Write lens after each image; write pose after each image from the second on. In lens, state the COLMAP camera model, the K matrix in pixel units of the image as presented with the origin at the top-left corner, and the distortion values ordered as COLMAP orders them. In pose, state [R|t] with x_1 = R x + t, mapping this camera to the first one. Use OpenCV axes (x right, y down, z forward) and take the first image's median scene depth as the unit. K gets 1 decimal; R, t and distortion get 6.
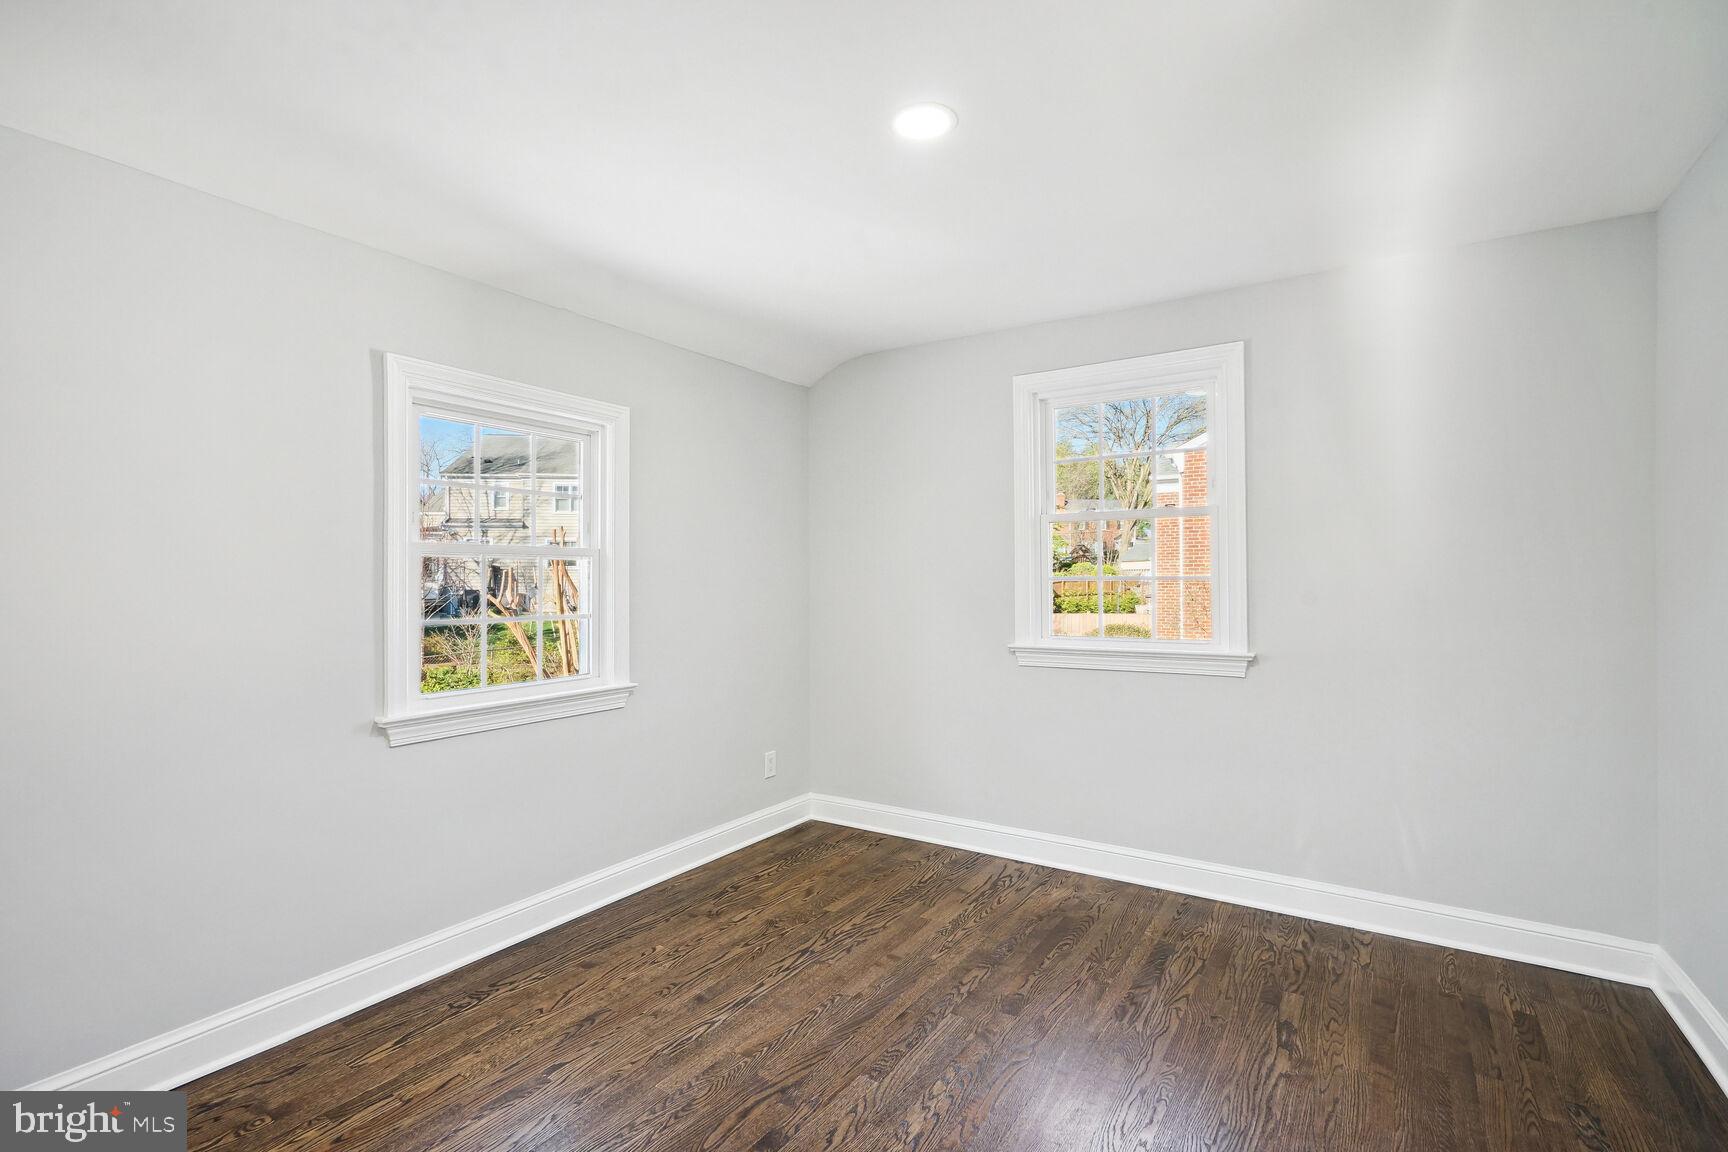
lens RADIAL K [[795.9, 0, 859.6], [0, 795.9, 576.0], [0, 0, 1]] dist [0.003825, 0.000441]
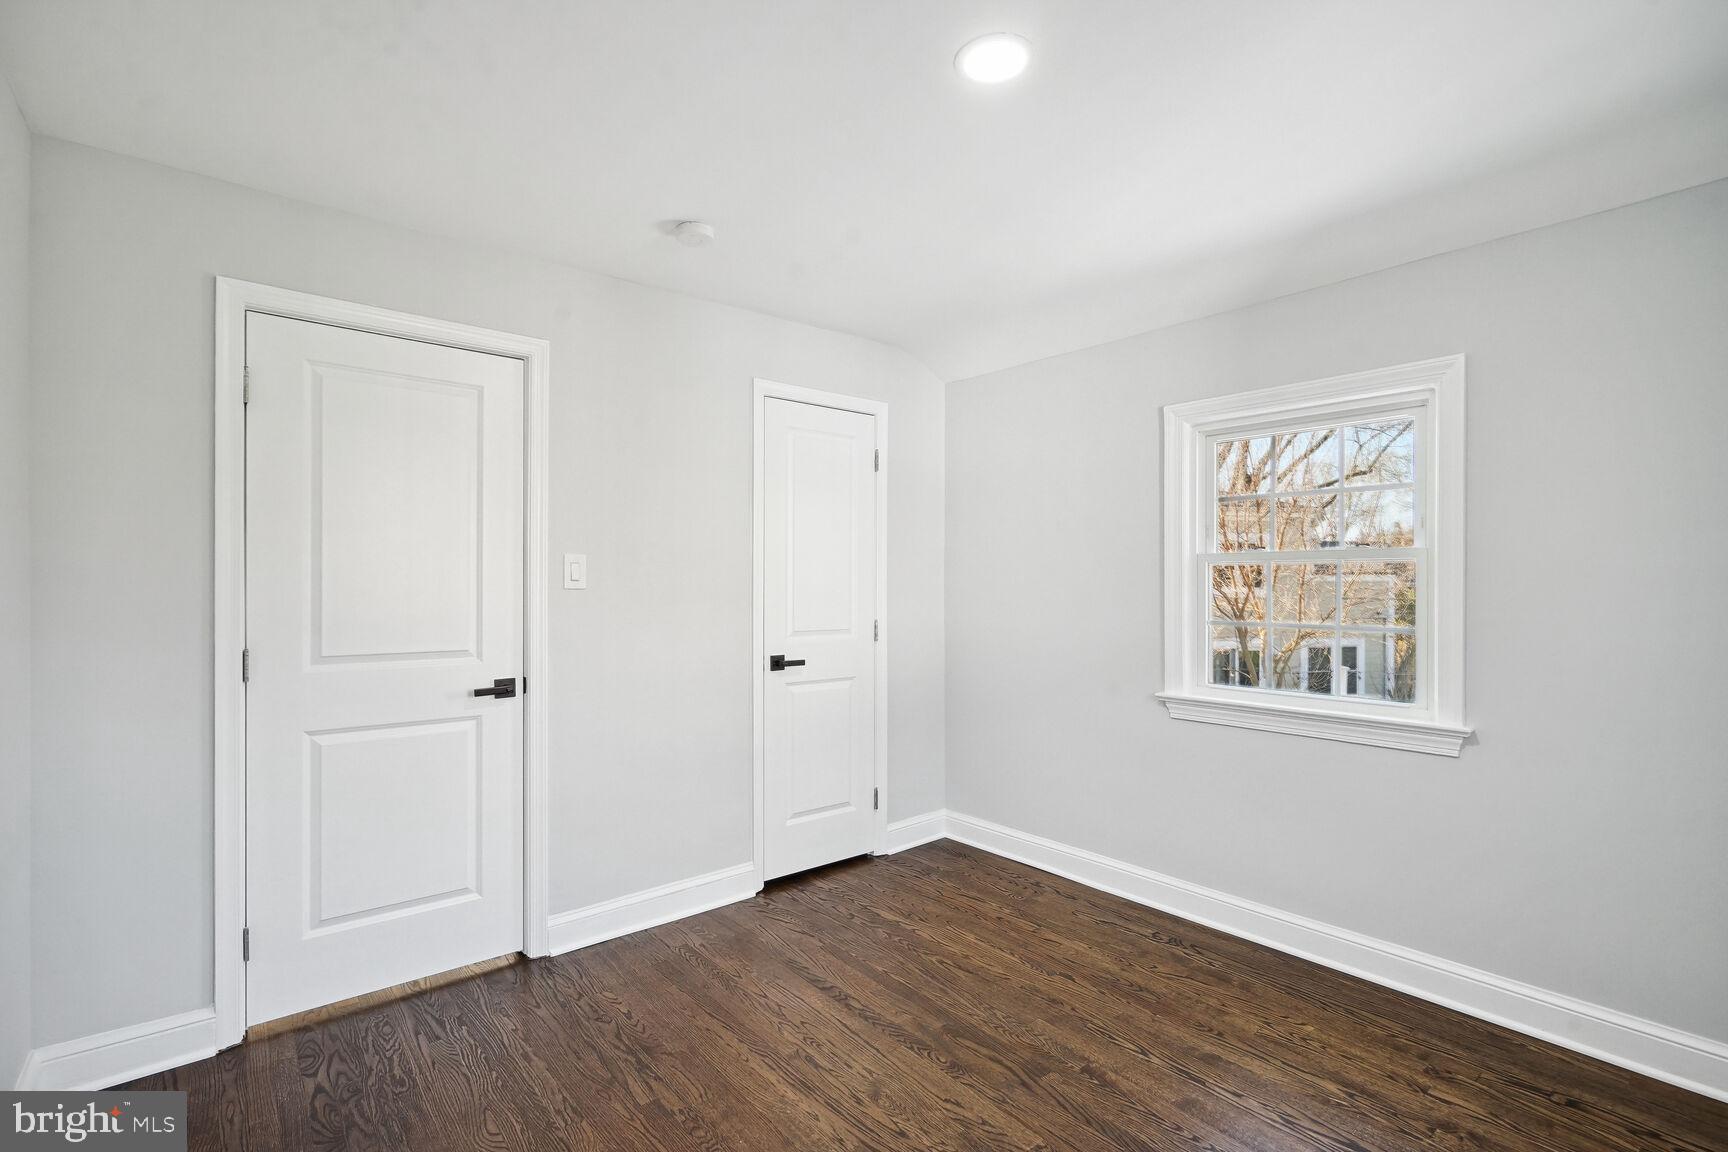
lens RADIAL K [[795.9, 0, 857.8], [0, 795.9, 582.5], [0, 0, 1]] dist [0.003825, 0.000441]
pose [[-0.300842, -0.009005, -0.953631, 0.783945], [0.001337, 0.999950, -0.009864, 0.010480], [0.953673, -0.004242, -0.300815, 0.916096]]
